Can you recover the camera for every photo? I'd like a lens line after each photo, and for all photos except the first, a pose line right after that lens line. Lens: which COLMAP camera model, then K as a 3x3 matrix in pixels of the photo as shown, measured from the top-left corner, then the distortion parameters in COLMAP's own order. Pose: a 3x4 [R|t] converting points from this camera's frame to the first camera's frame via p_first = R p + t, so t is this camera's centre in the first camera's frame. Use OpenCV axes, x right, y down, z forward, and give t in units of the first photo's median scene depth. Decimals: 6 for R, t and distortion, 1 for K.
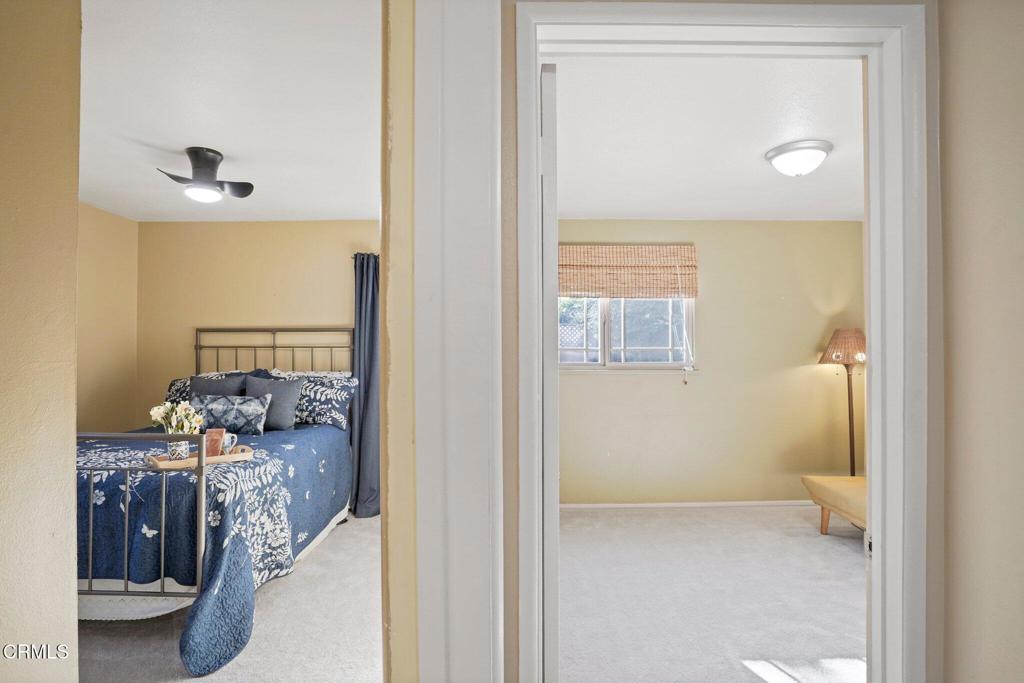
lens RADIAL K [[487.4, 0, 503.2], [0, 487.4, 348.1], [0, 0, 1]] dist [-0.052944, 0.019097]
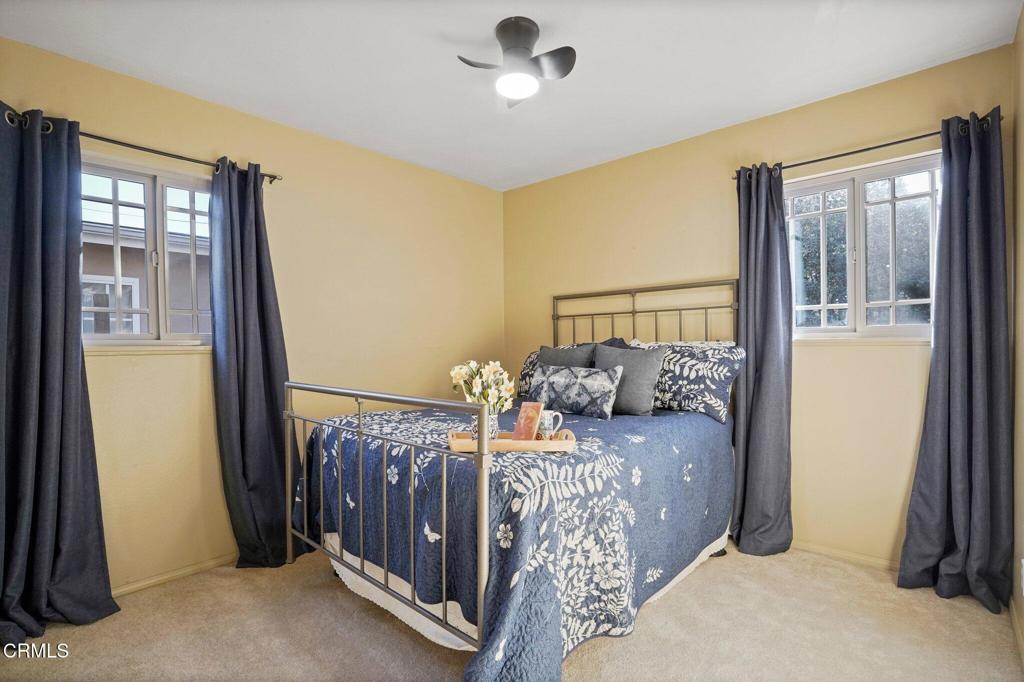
lens RADIAL K [[479.1, 0, 512.8], [0, 479.1, 359.1], [0, 0, 1]] dist [-0.057707, 0.017870]
pose [[0.732393, 0.006474, -0.680851, -0.125526], [0.014288, 0.999588, 0.024874, 0.079540], [0.680732, -0.027945, 0.731999, 0.425311]]
